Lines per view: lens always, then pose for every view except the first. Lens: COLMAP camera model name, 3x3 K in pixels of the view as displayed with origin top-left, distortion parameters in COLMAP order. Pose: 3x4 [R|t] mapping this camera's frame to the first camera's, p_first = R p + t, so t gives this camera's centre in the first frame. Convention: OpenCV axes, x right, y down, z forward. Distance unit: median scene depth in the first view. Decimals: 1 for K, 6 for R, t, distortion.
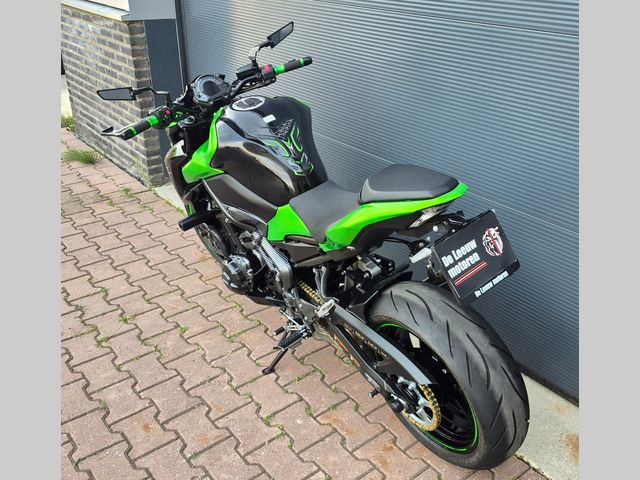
lens RADIAL K [[589.6, 0, 320.0], [0, 589.6, 240.0], [0, 0, 1]] dist [0.115584, -0.199481]
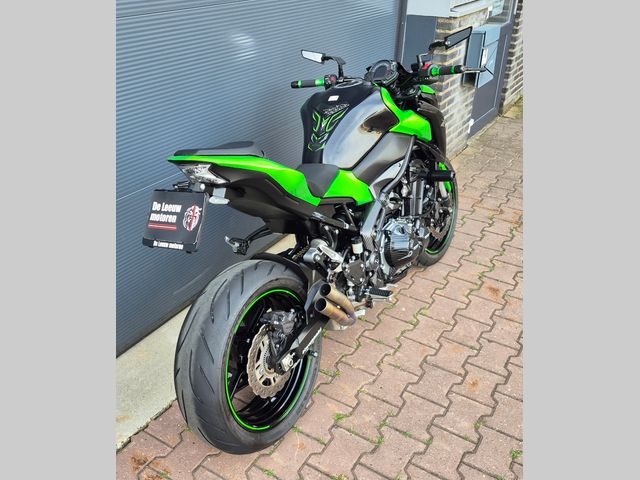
lens RADIAL K [[611.6, 0, 311.4], [0, 611.6, 242.6], [0, 0, 1]] dist [0.113152, -0.236573]
pose [[-0.368728, -0.431299, 0.823420, -0.935242], [0.410339, 0.719327, 0.560526, -0.592883], [-0.834063, 0.544564, -0.088257, 1.123761]]
